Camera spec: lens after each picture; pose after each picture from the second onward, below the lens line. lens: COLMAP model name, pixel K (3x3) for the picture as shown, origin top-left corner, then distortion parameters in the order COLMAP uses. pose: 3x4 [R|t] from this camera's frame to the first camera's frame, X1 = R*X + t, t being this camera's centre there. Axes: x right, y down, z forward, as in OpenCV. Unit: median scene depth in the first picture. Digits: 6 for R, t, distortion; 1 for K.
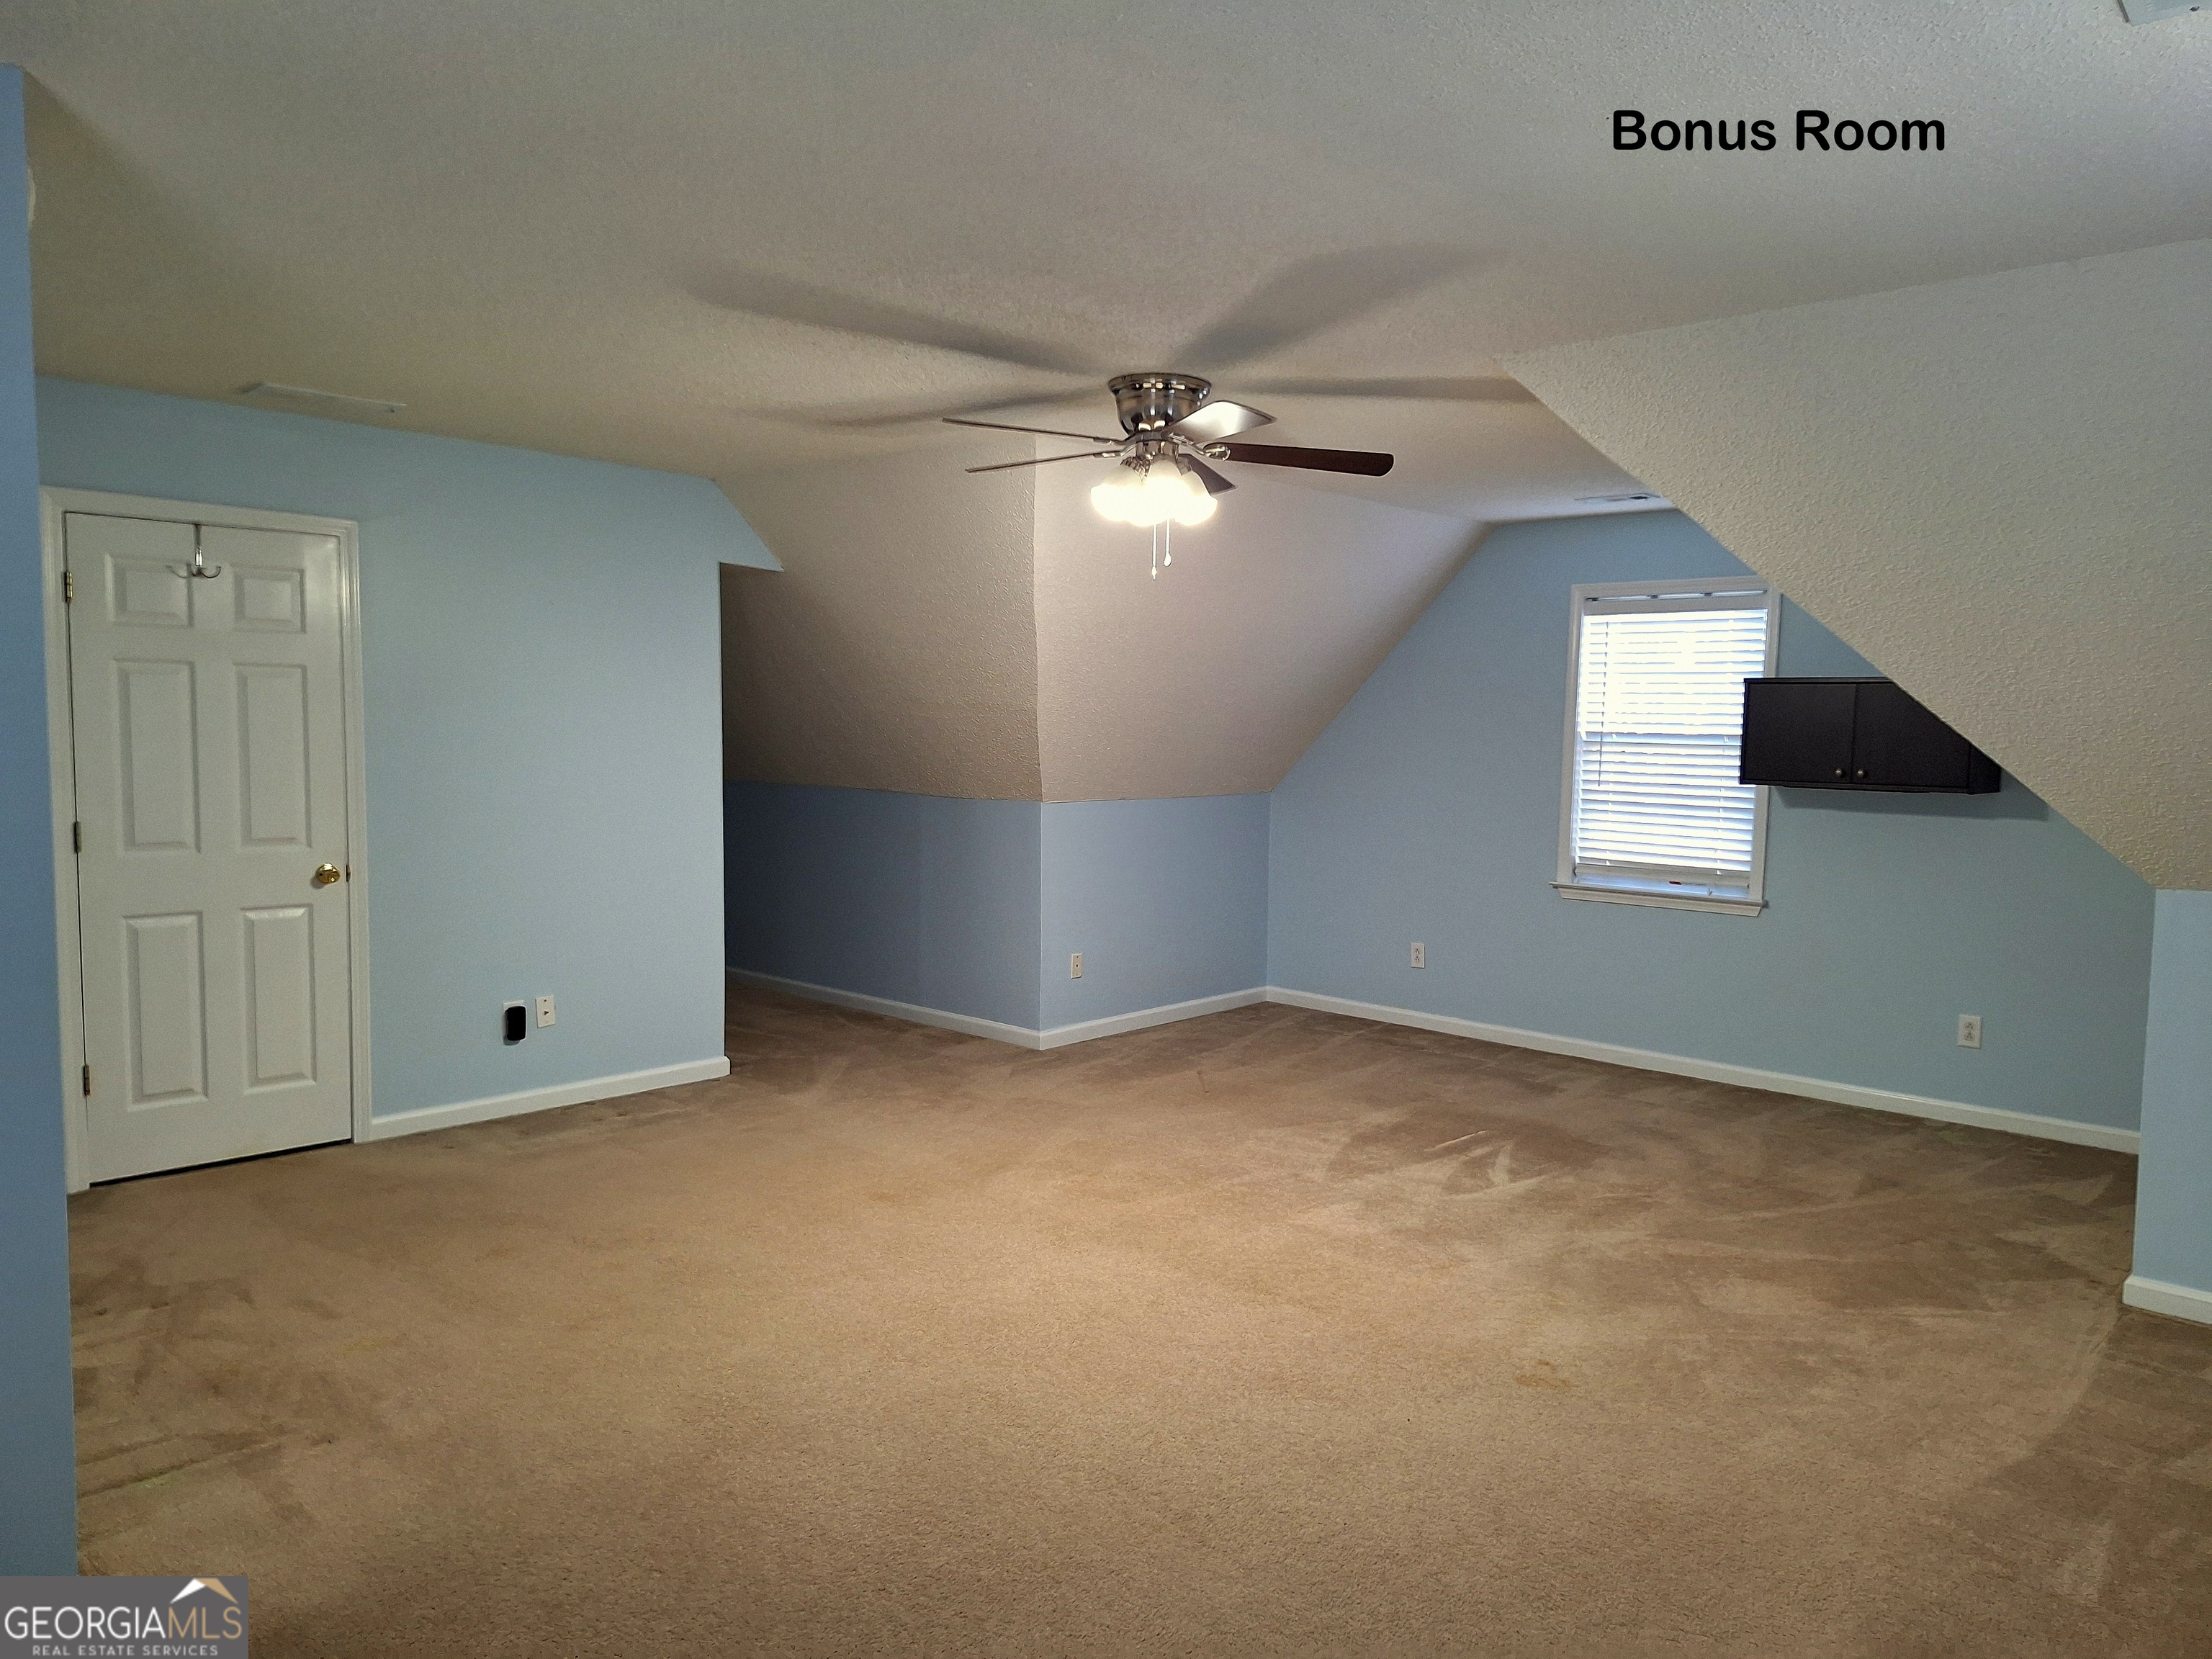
lens RADIAL K [[1551.1, 0, 1106.0], [0, 1551.1, 829.5], [0, 0, 1]] dist [0.091594, -0.115514]
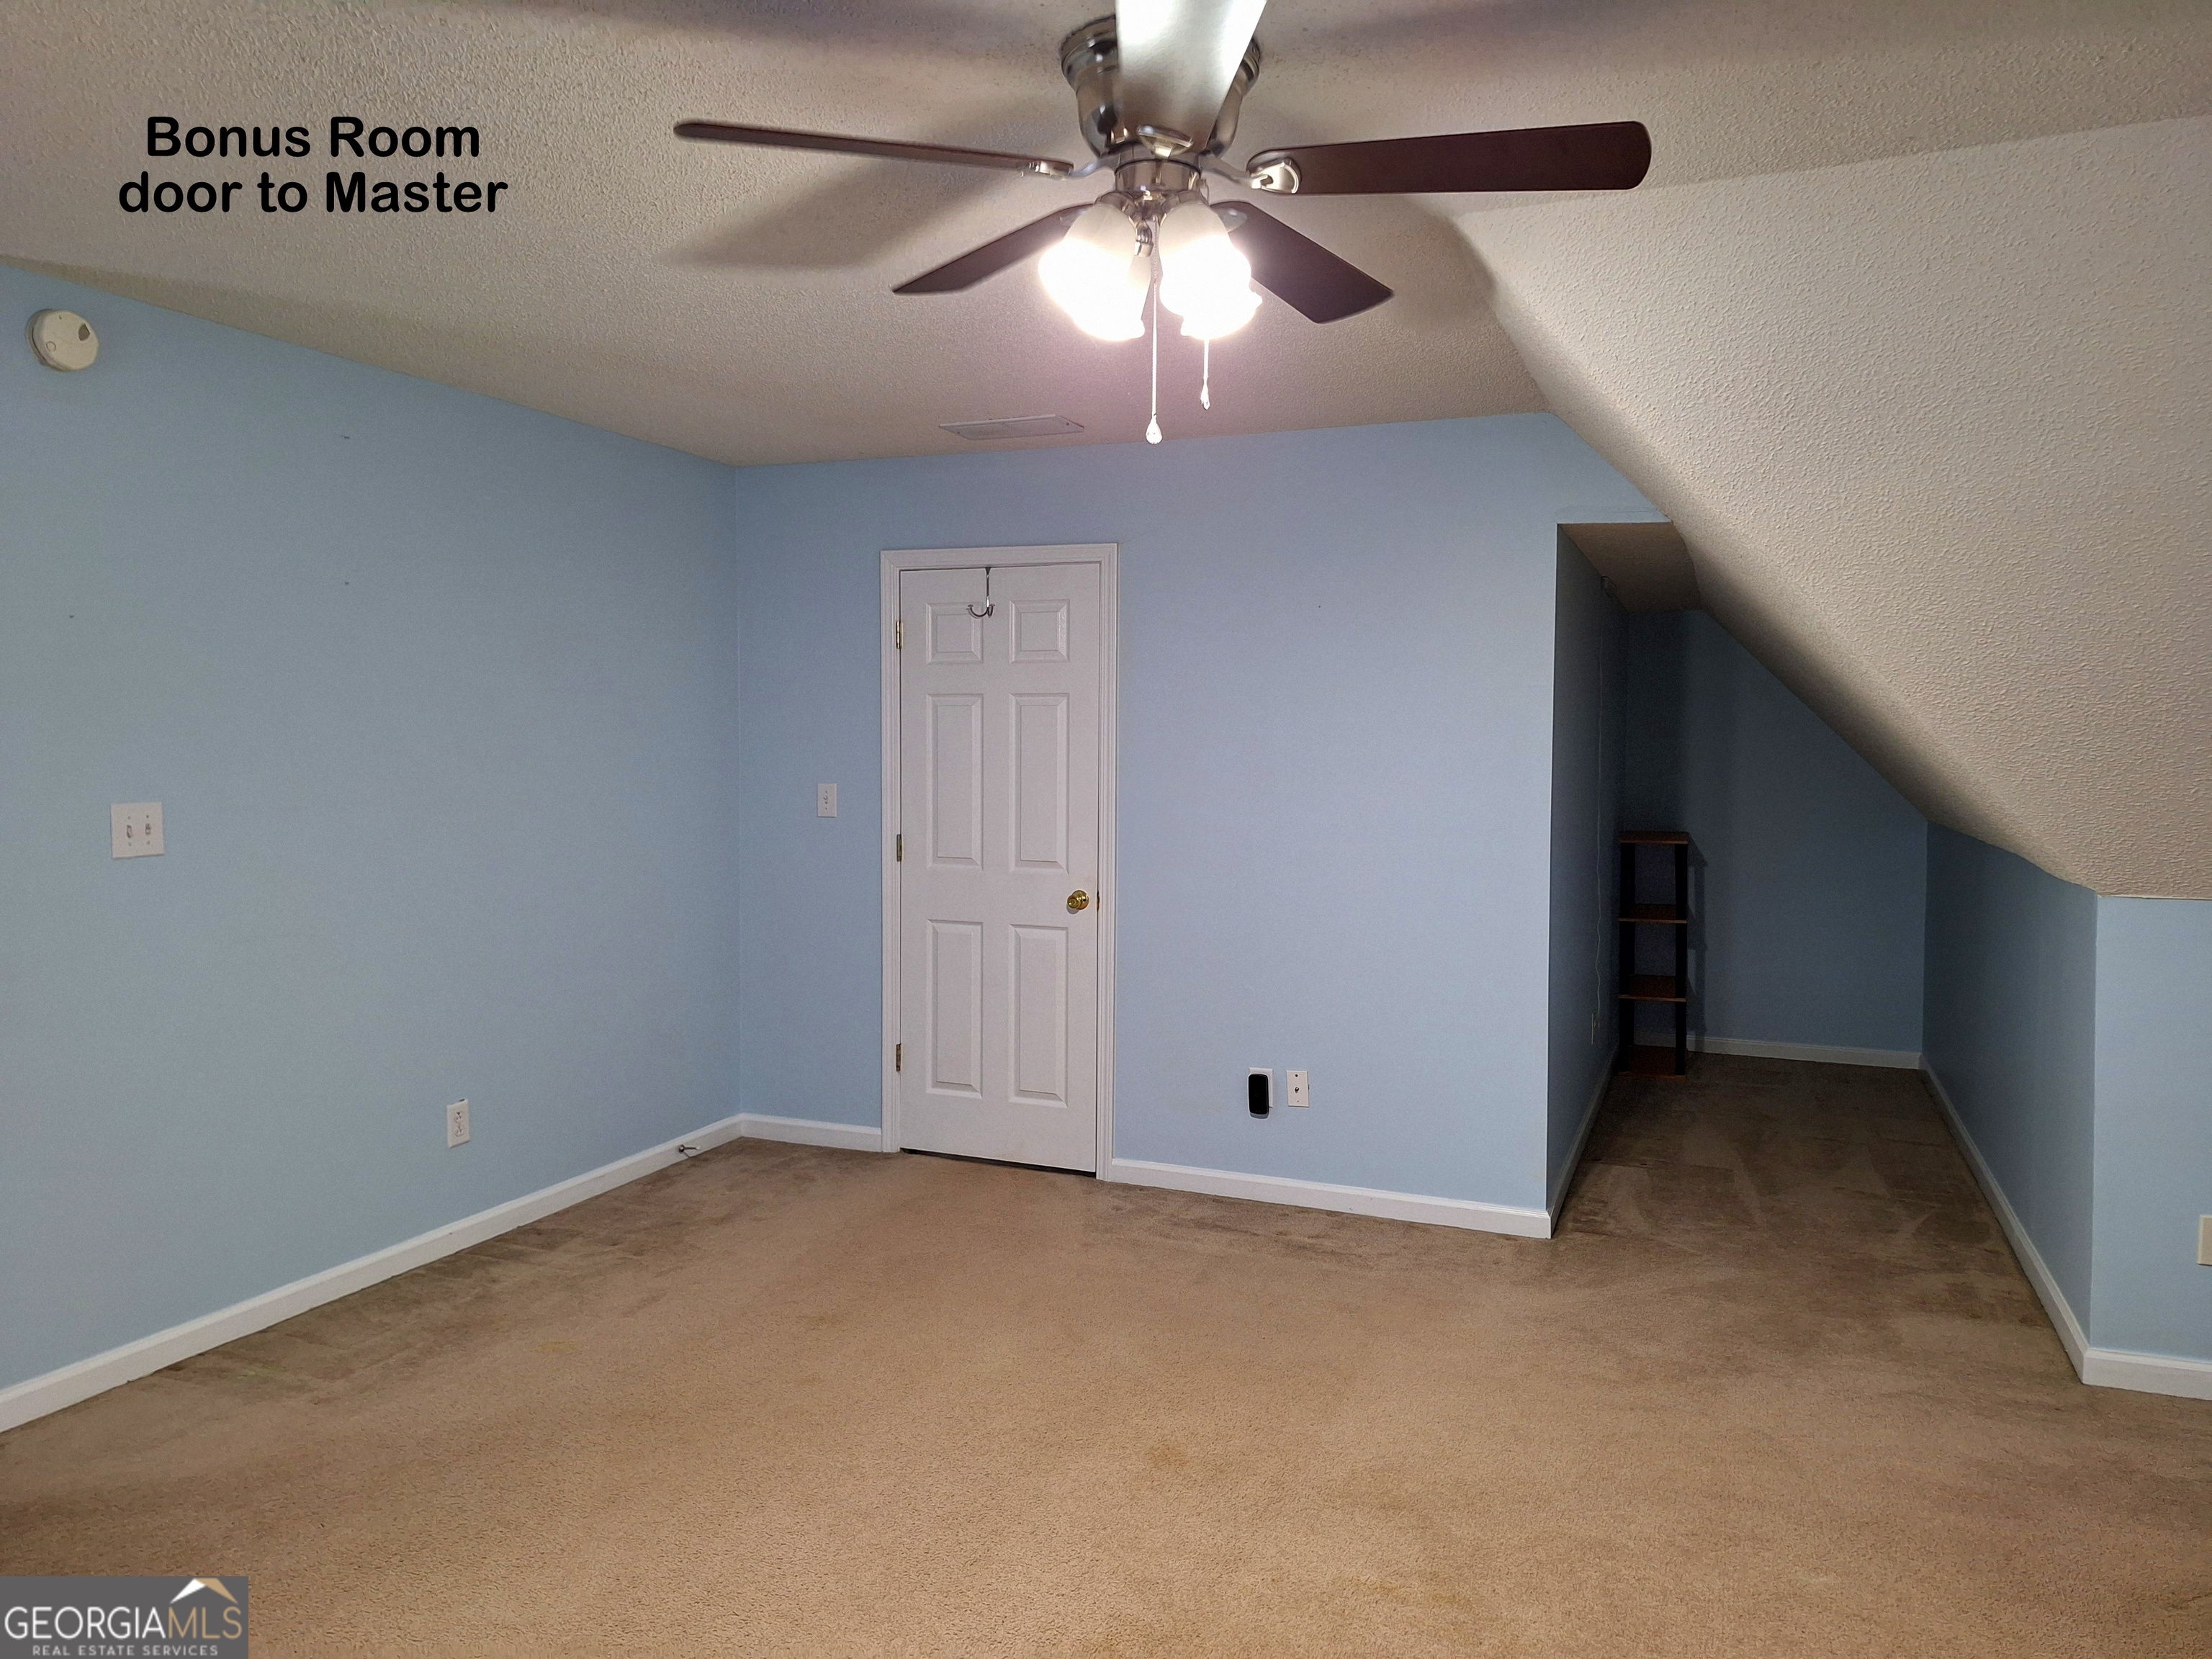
lens RADIAL K [[1510.4, 0, 1108.3], [0, 1510.4, 809.2], [0, 0, 1]] dist [0.120967, -0.105237]
pose [[0.370025, 0.028269, -0.928592, 0.402318], [-0.066523, 0.997777, 0.003867, -0.034239], [0.926637, 0.060342, 0.371083, 0.655843]]
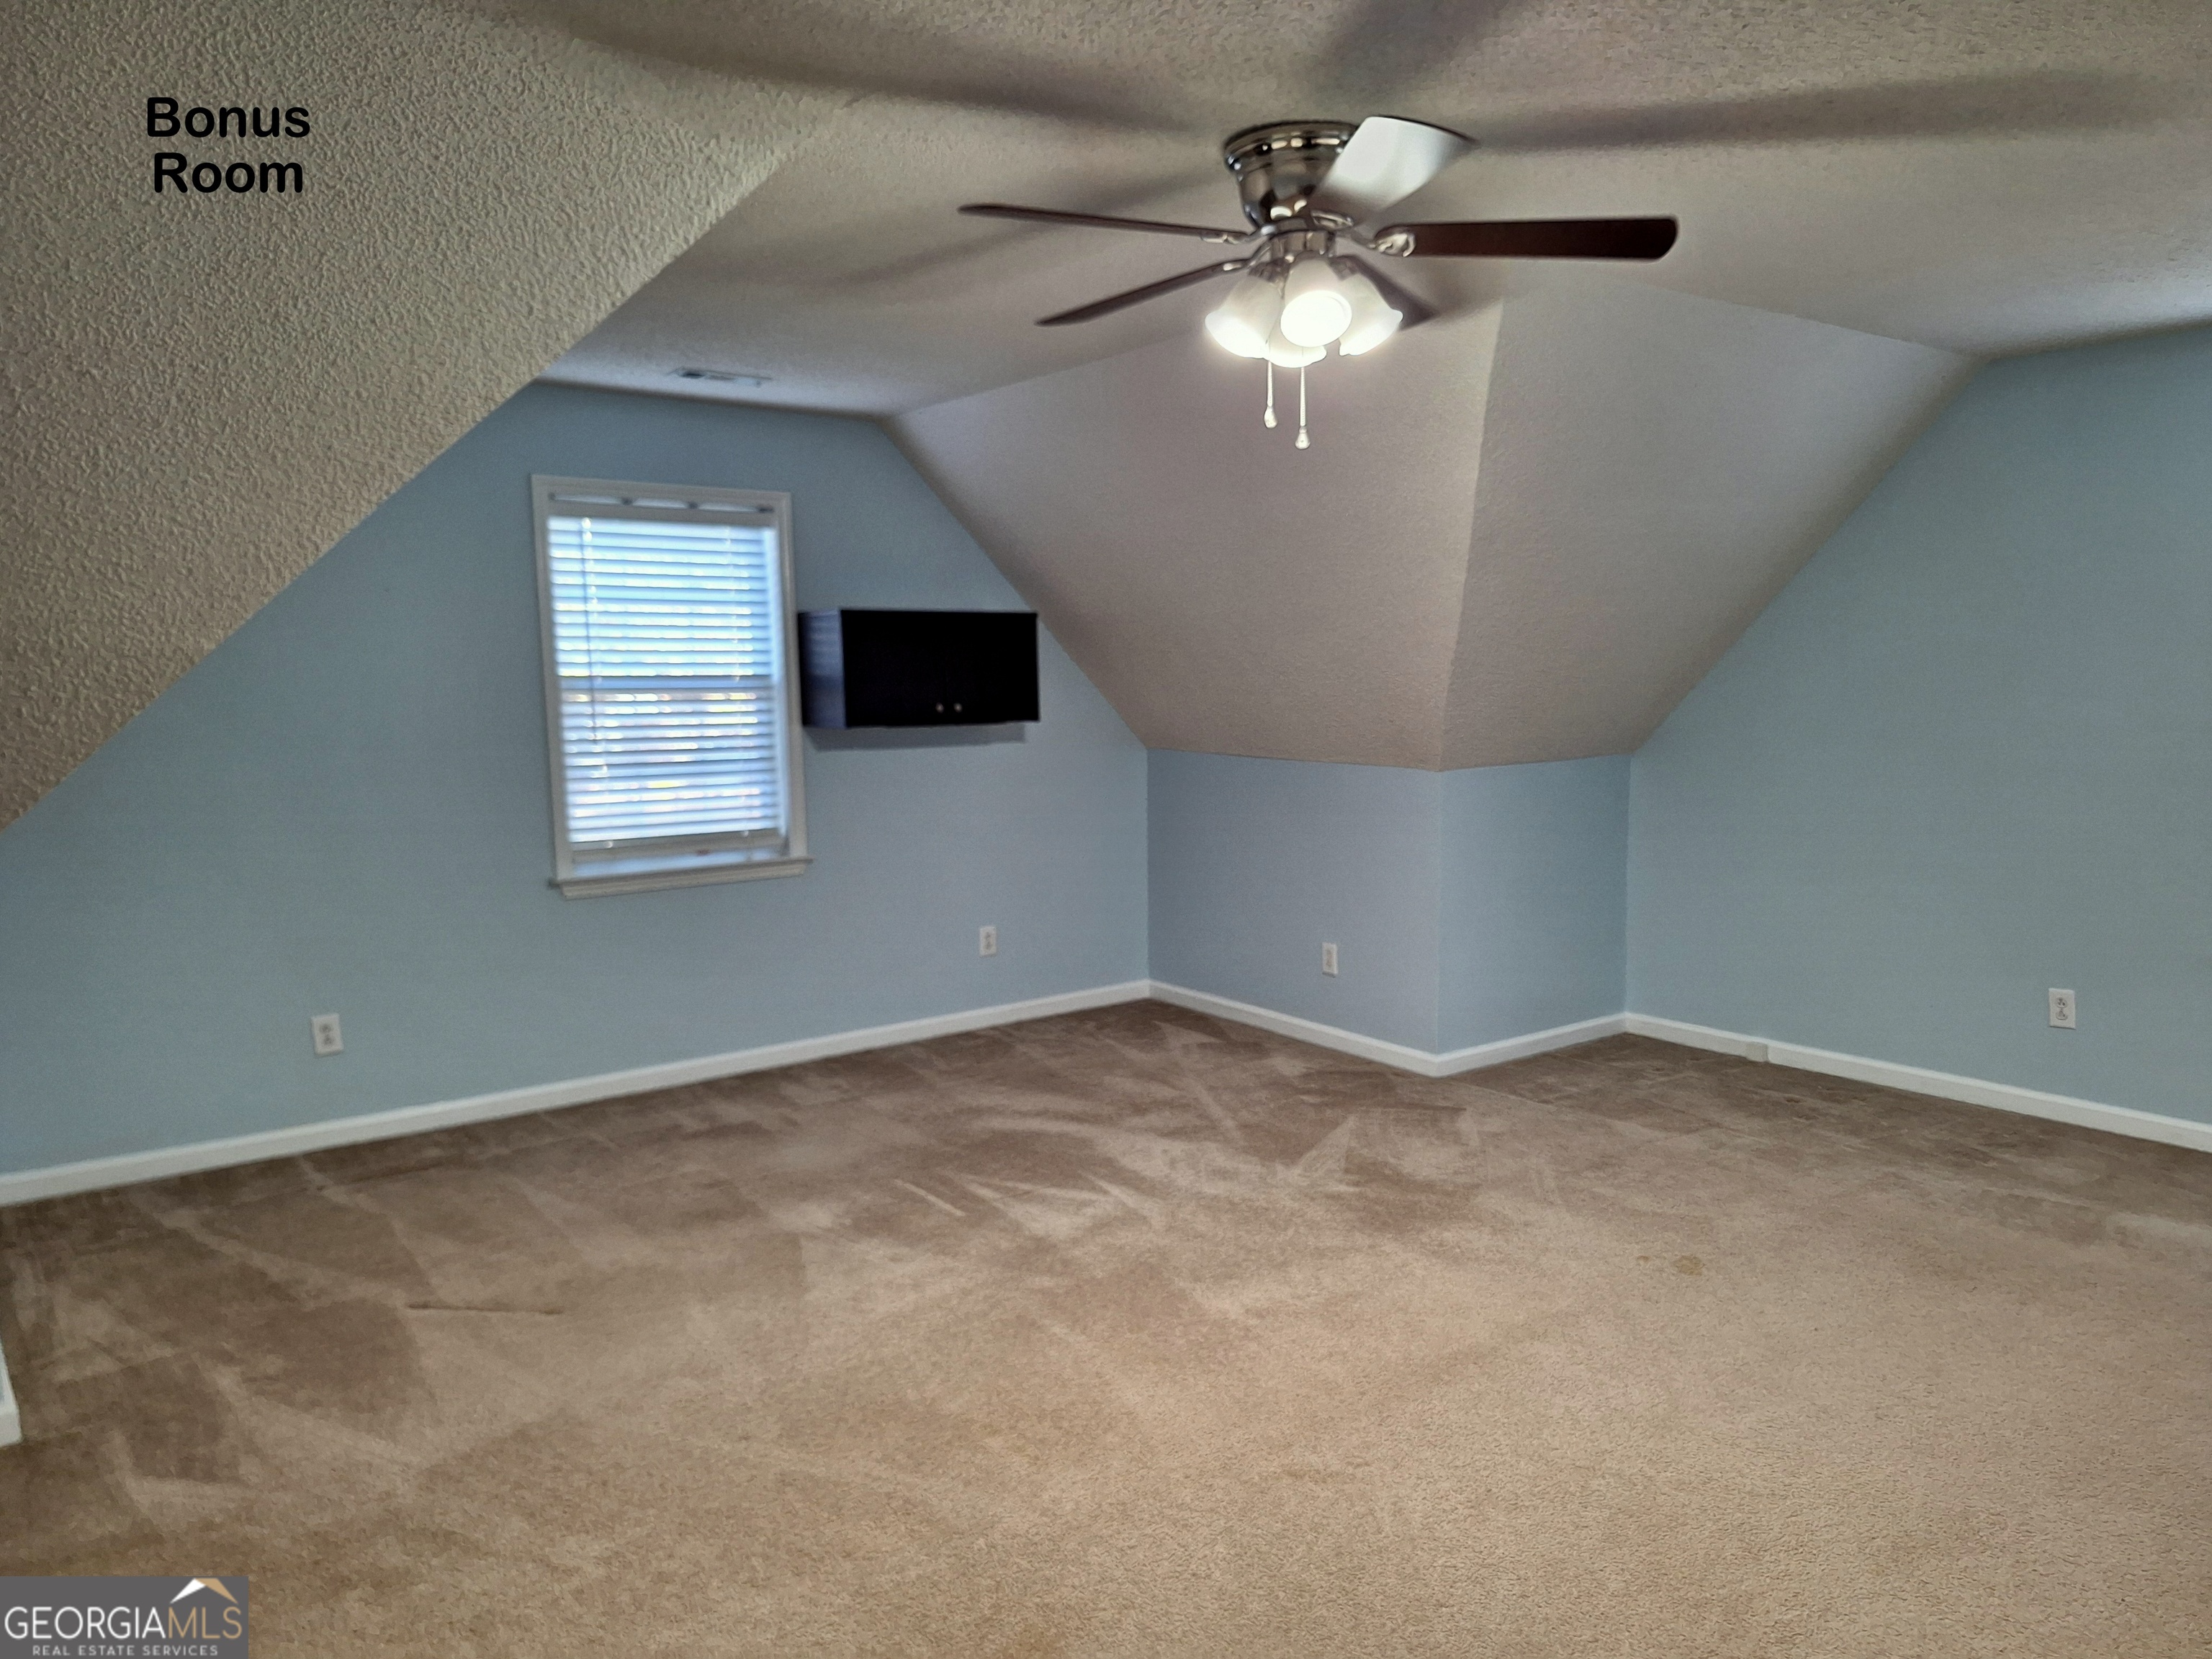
lens RADIAL K [[1593.8, 0, 1108.8], [0, 1593.8, 898.7], [0, 0, 1]] dist [0.086461, -0.127044]
pose [[0.131149, -0.168049, 0.977016, -0.551173], [0.080798, 0.984061, 0.158415, -0.074107], [-0.988065, 0.058165, 0.142637, 0.805877]]
